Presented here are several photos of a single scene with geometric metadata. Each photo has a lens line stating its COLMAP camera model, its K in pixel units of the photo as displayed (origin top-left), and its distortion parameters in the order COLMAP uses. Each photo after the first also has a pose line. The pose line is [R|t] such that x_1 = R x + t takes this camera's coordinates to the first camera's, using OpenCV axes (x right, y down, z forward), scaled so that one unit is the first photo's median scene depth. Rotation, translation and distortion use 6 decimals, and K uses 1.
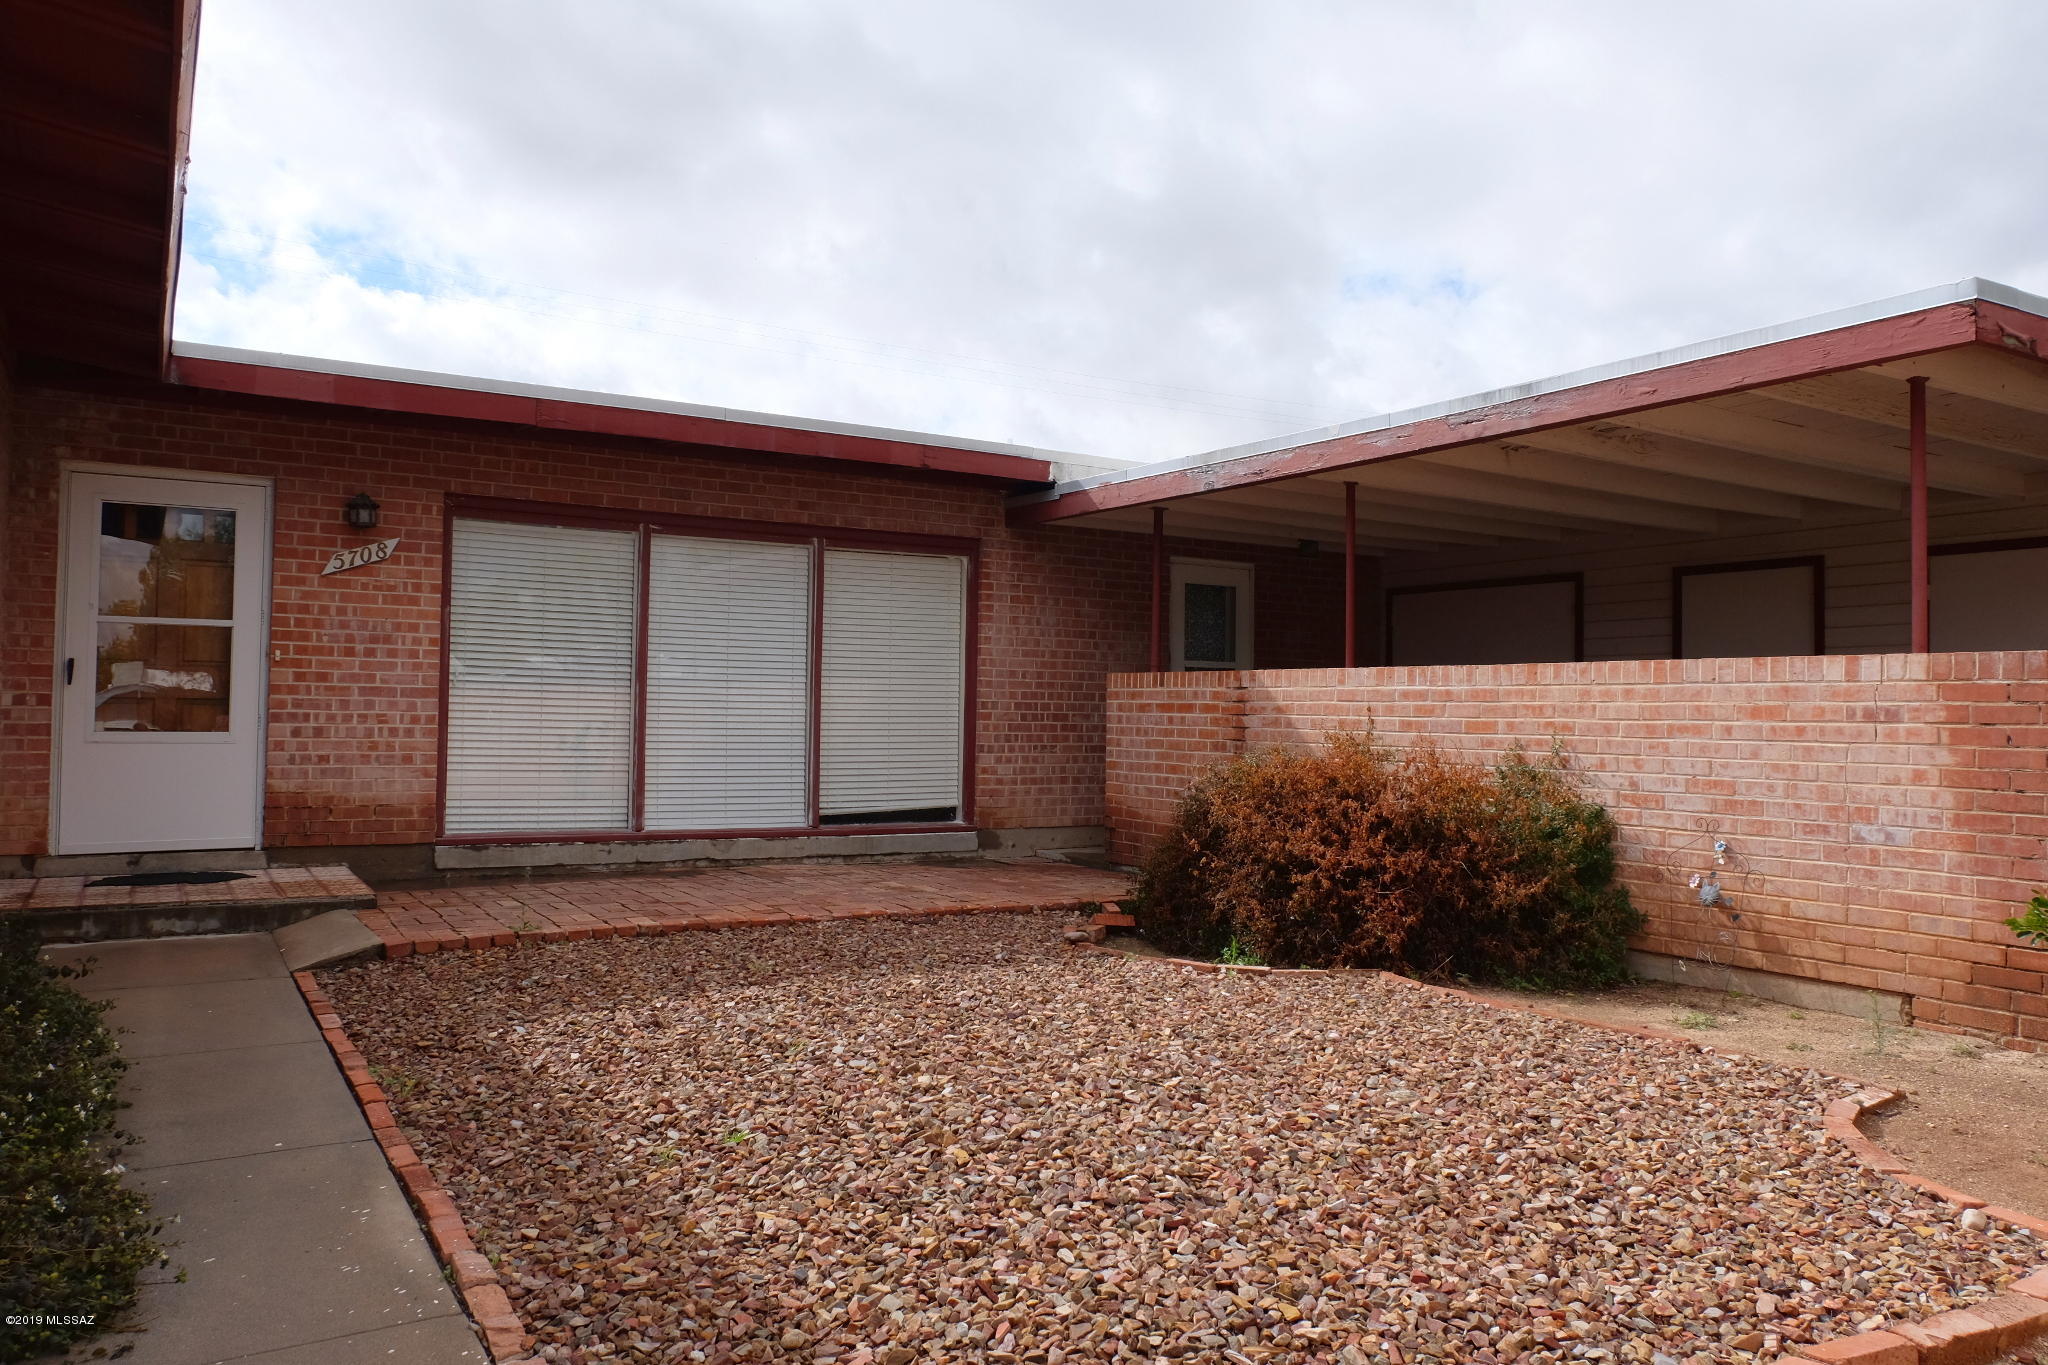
lens RADIAL K [[1477.0, 0, 1040.8], [0, 1477.0, 667.1], [0, 0, 1]] dist [-0.056667, 0.065869]
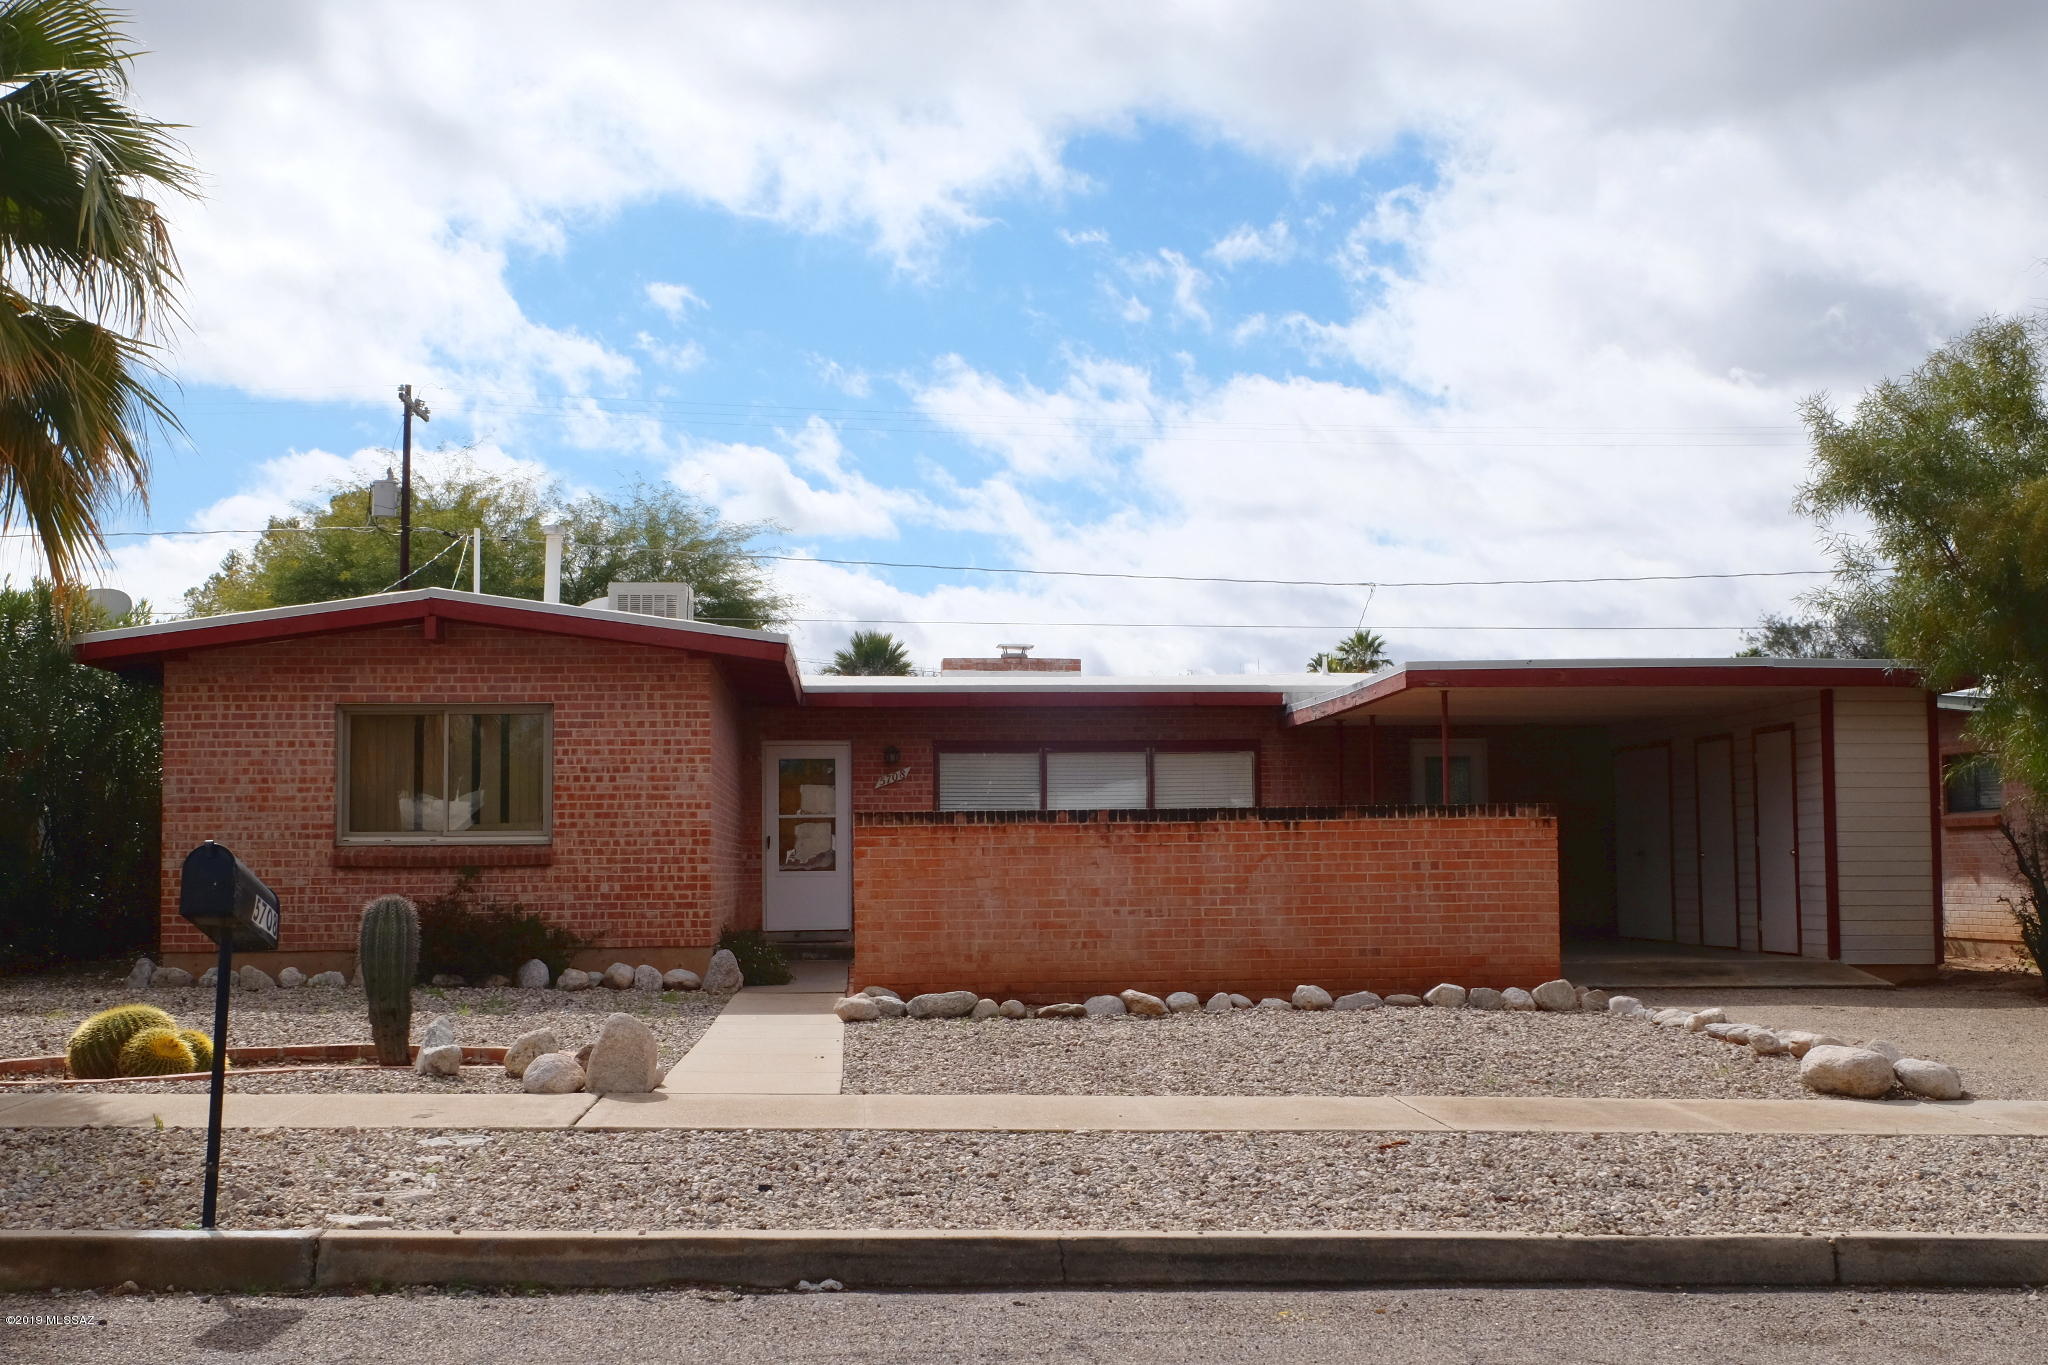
lens RADIAL K [[2265.2, 0, 967.5], [0, 2265.2, 717.6], [0, 0, 1]] dist [-0.031421, 0.000000]
pose [[0.872413, -0.054718, -0.485697, 0.884488], [0.034514, 0.998130, -0.050455, -0.000247], [0.487550, 0.027254, 0.872670, -1.283941]]
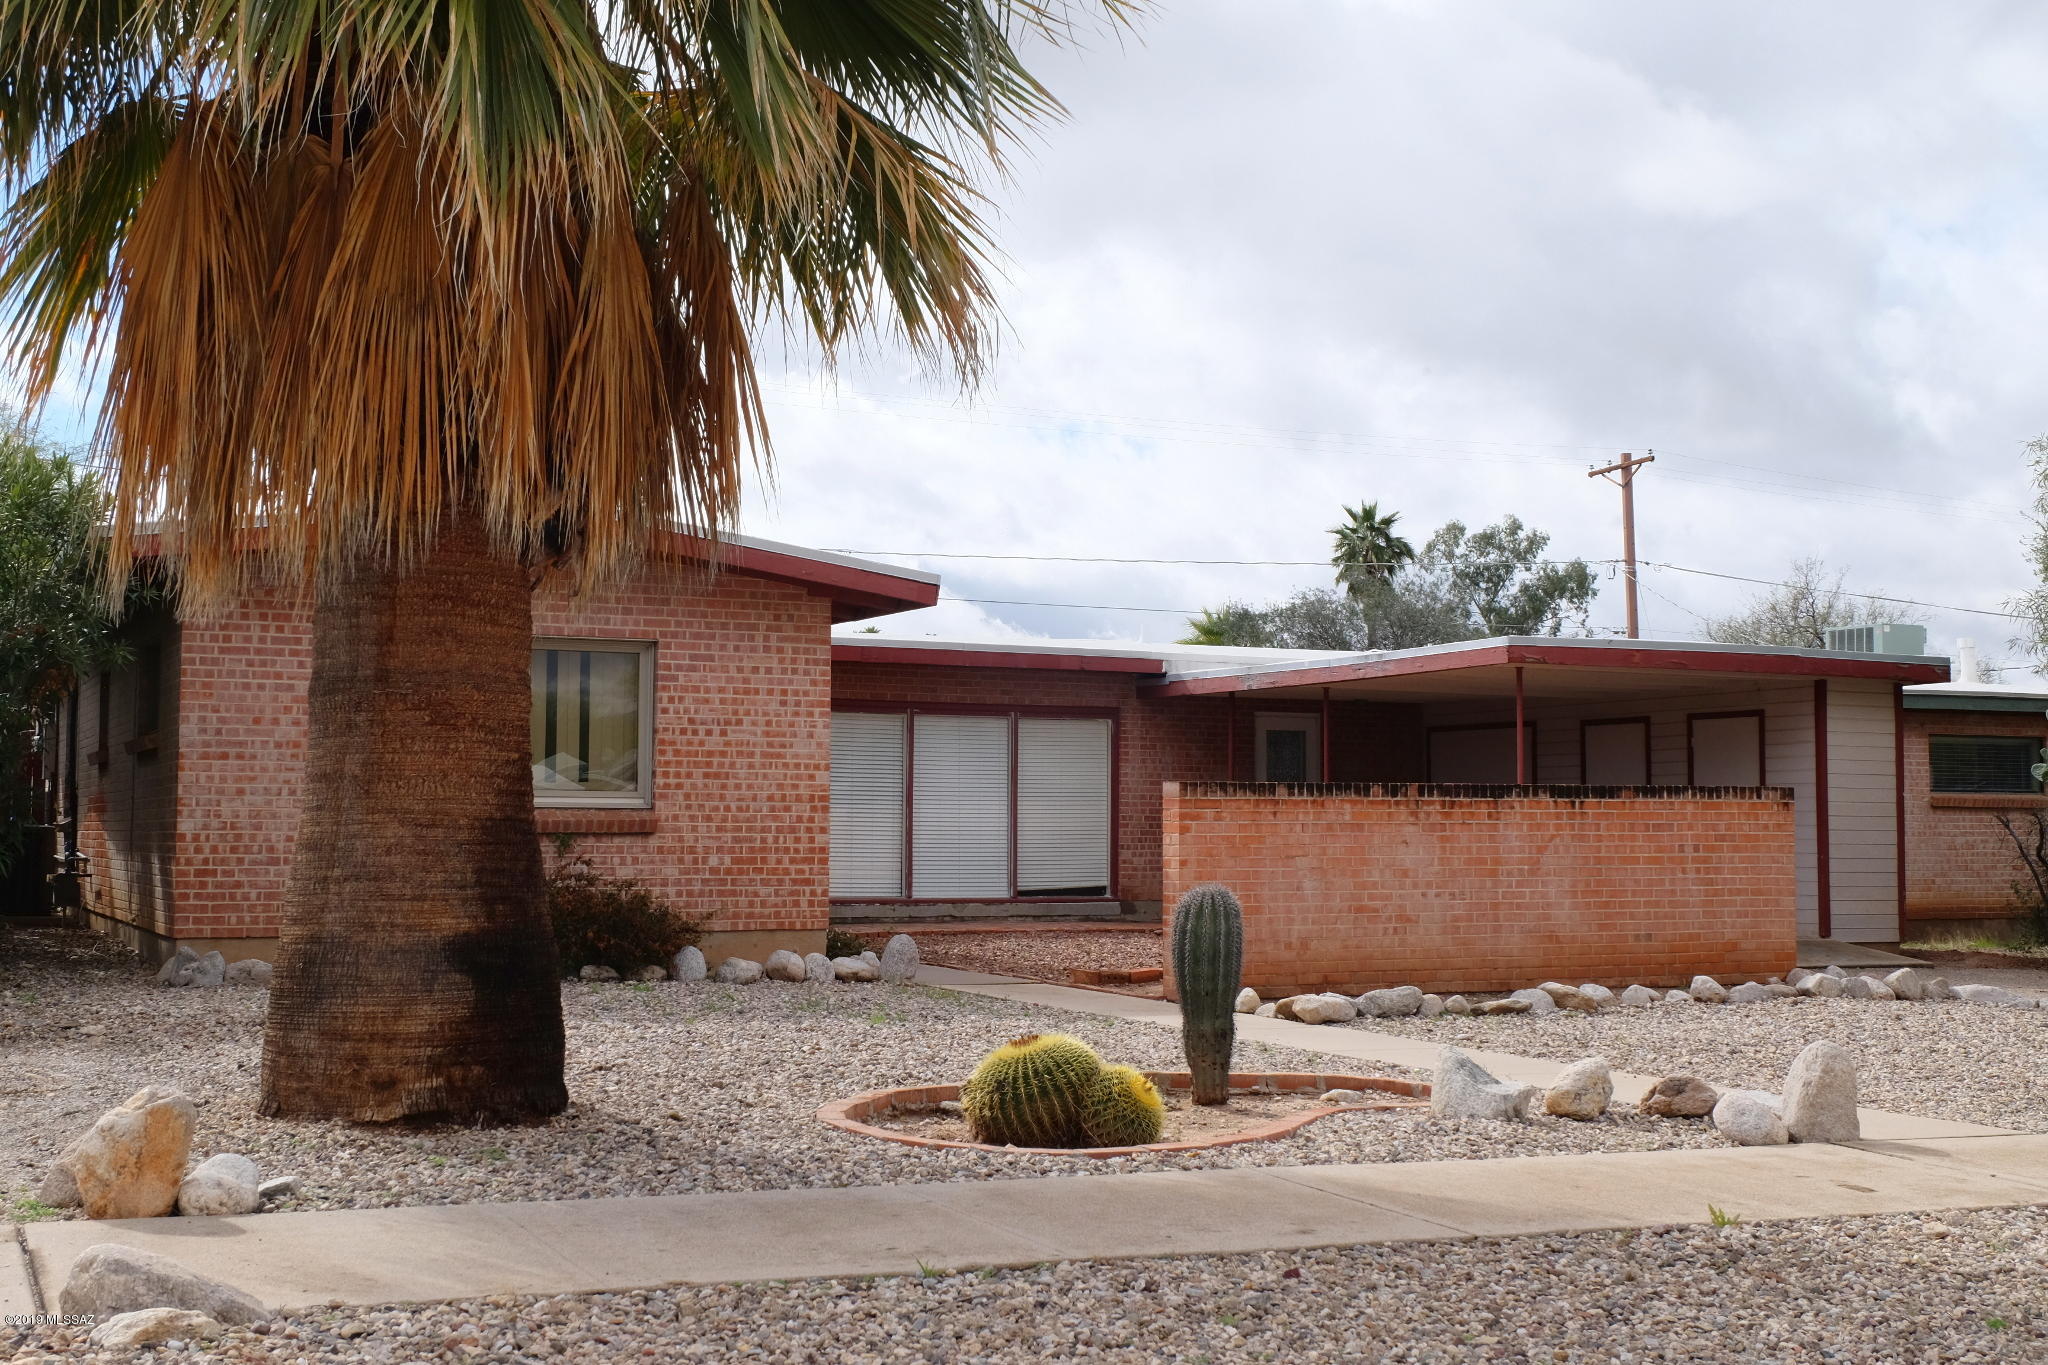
lens RADIAL K [[2265.2, 0, 903.3], [0, 2265.2, 629.7], [0, 0, 1]] dist [-0.031421, 0.000000]
pose [[0.987918, -0.022205, -0.153380, 0.100100], [0.012647, 0.997932, -0.063016, -0.024136], [0.154462, 0.060315, 0.986156, -1.352247]]
